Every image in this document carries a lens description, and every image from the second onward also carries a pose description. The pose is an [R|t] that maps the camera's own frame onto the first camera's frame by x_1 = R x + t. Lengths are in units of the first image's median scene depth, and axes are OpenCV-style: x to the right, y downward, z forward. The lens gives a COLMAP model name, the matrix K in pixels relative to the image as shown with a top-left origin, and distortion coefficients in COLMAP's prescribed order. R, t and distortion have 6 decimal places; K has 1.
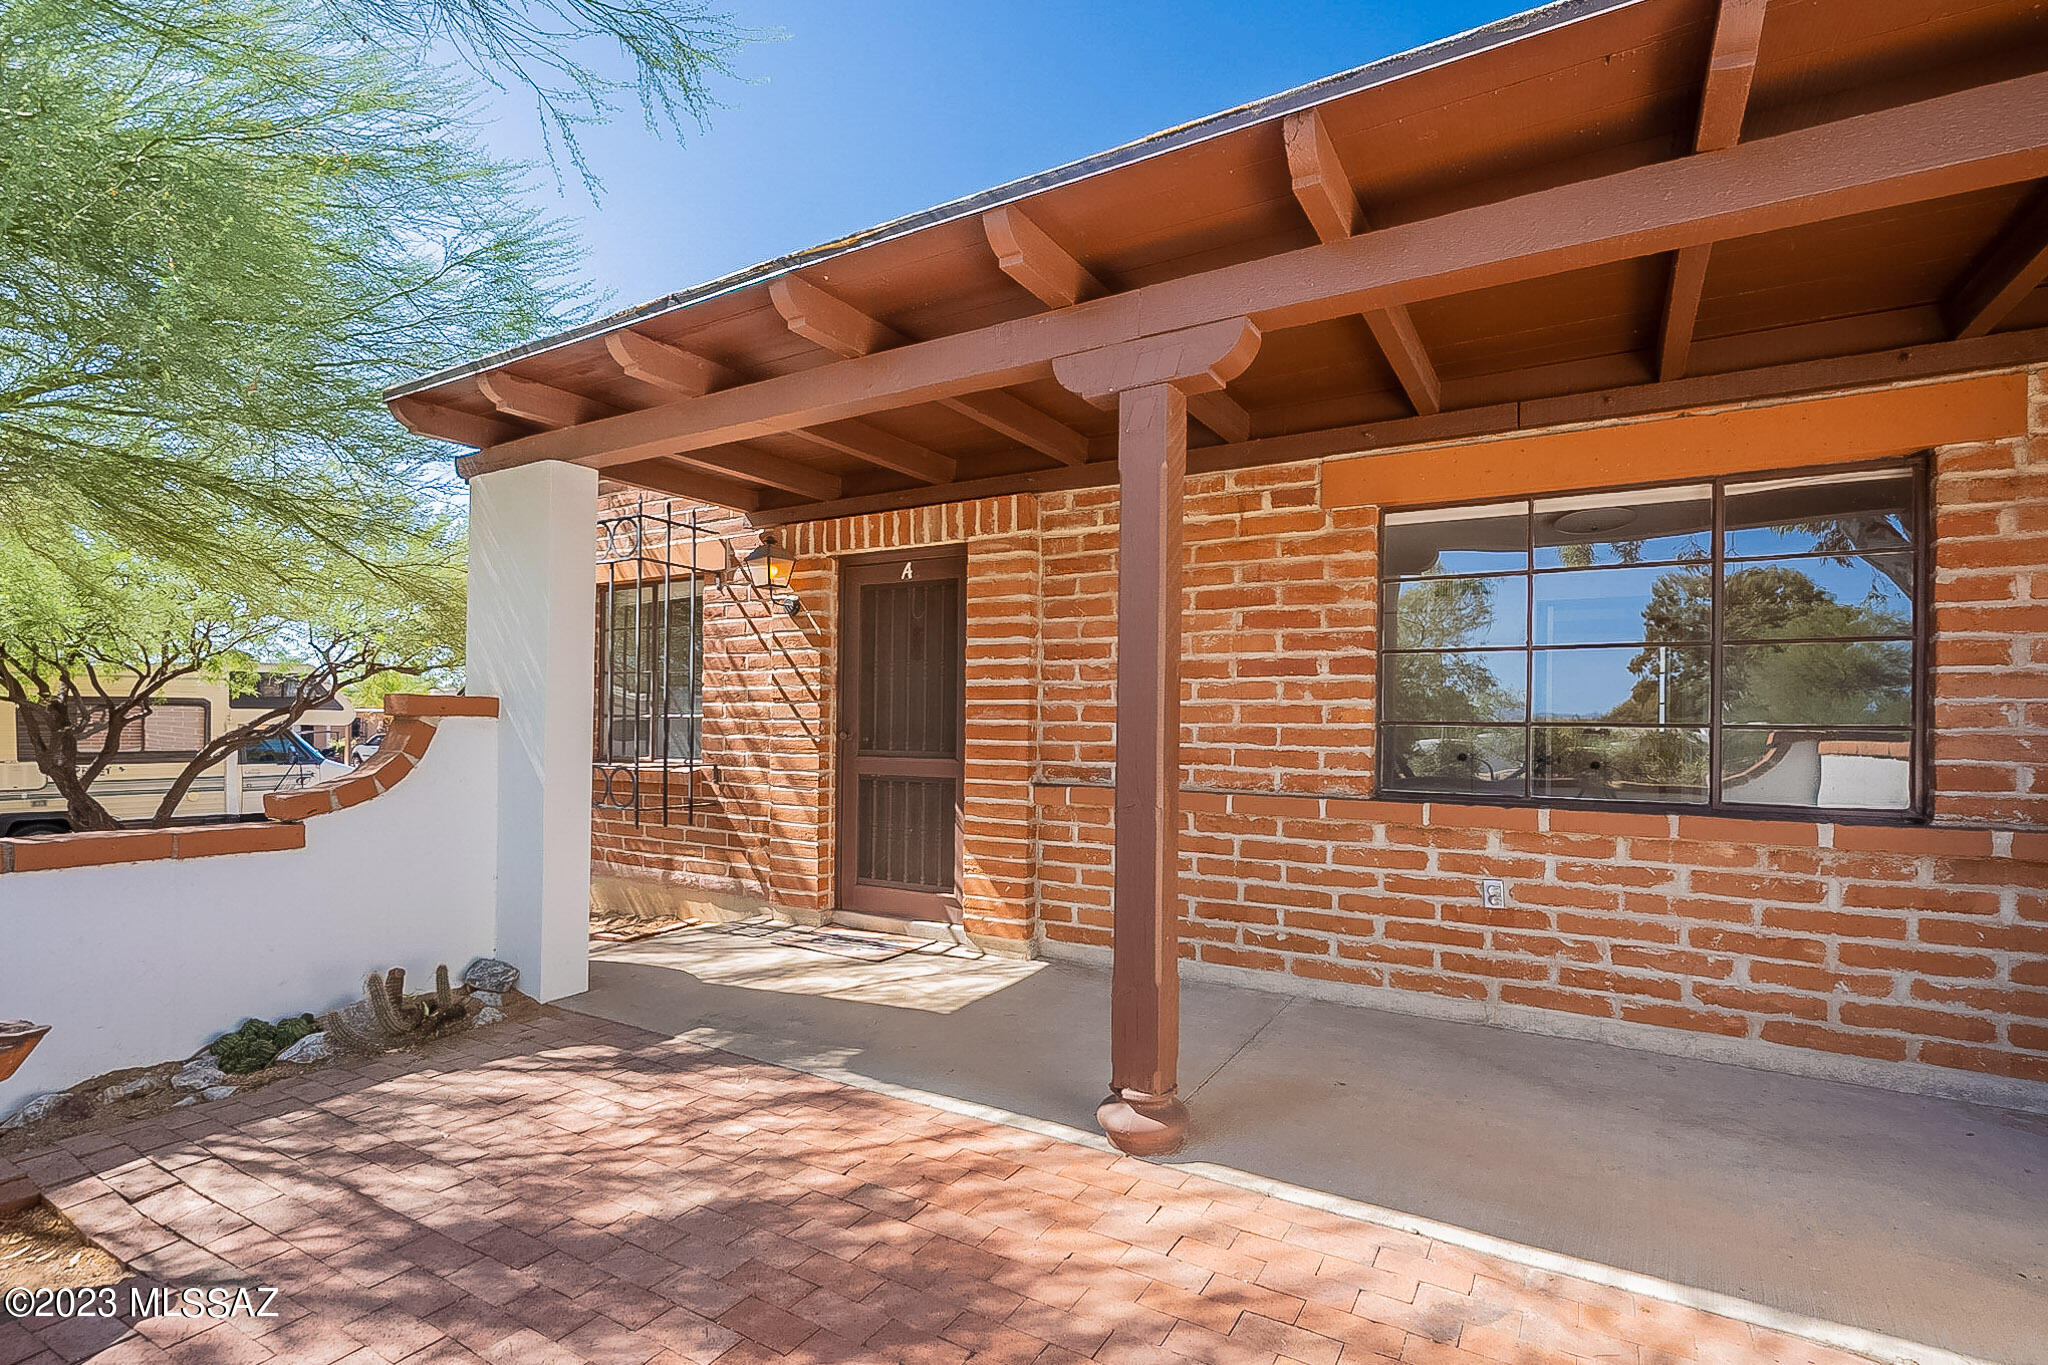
lens RADIAL K [[922.3, 0, 1020.7], [0, 922.3, 692.2], [0, 0, 1]] dist [-0.000965, 0.000181]
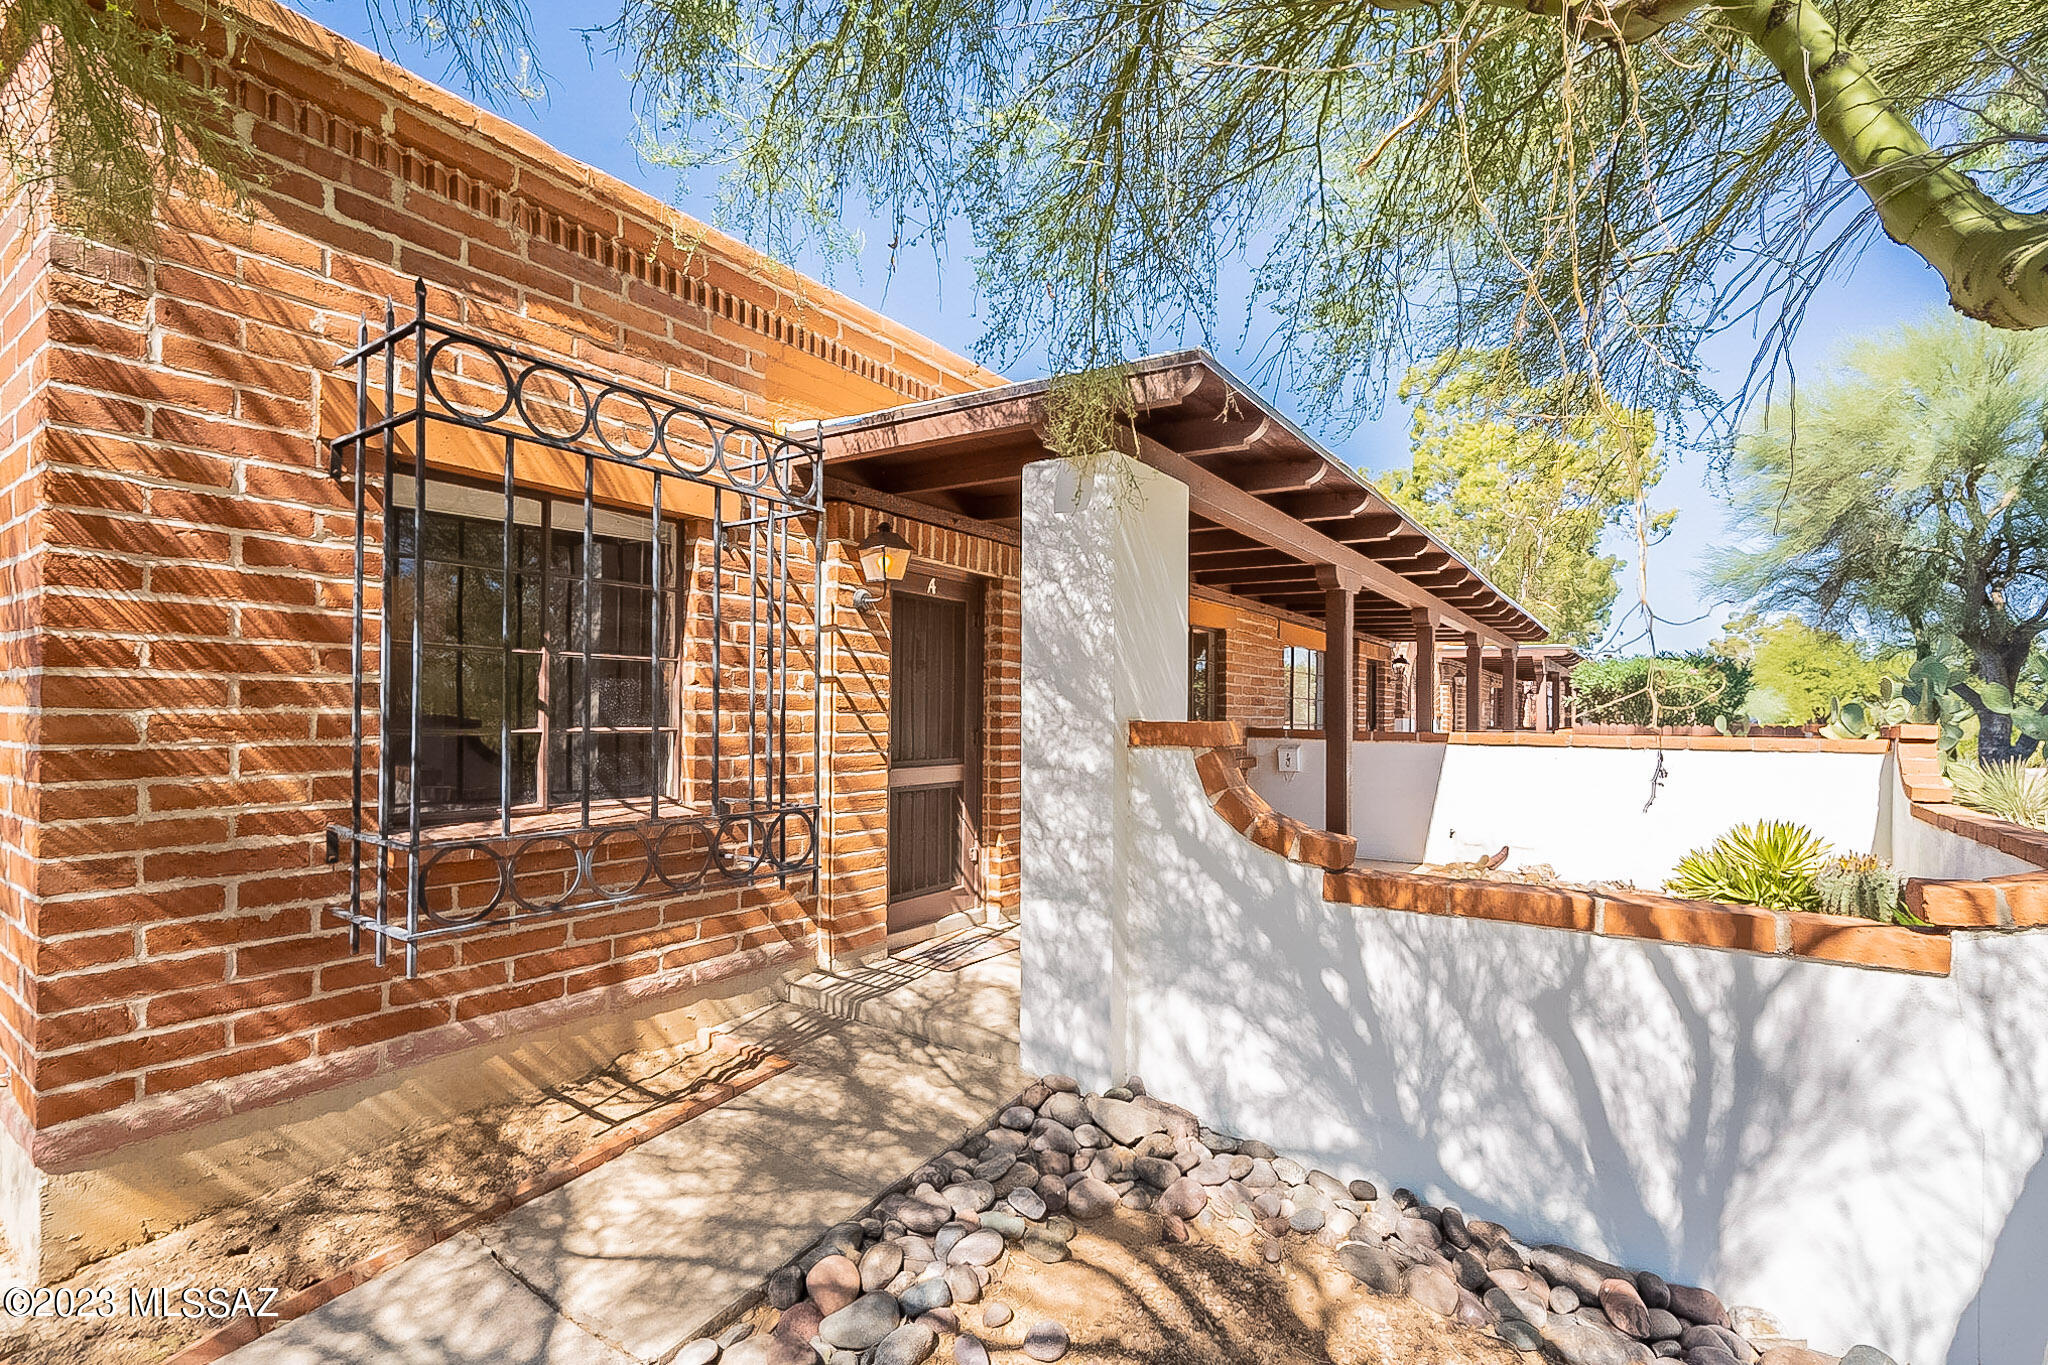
lens RADIAL K [[922.3, 0, 1020.7], [0, 922.3, 692.2], [0, 0, 1]] dist [-0.000965, 0.000181]
pose [[0.084253, 0.023904, 0.996158, -1.097156], [-0.030810, 0.999297, -0.021373, 0.005960], [-0.995968, -0.028891, 0.084930, 0.775472]]
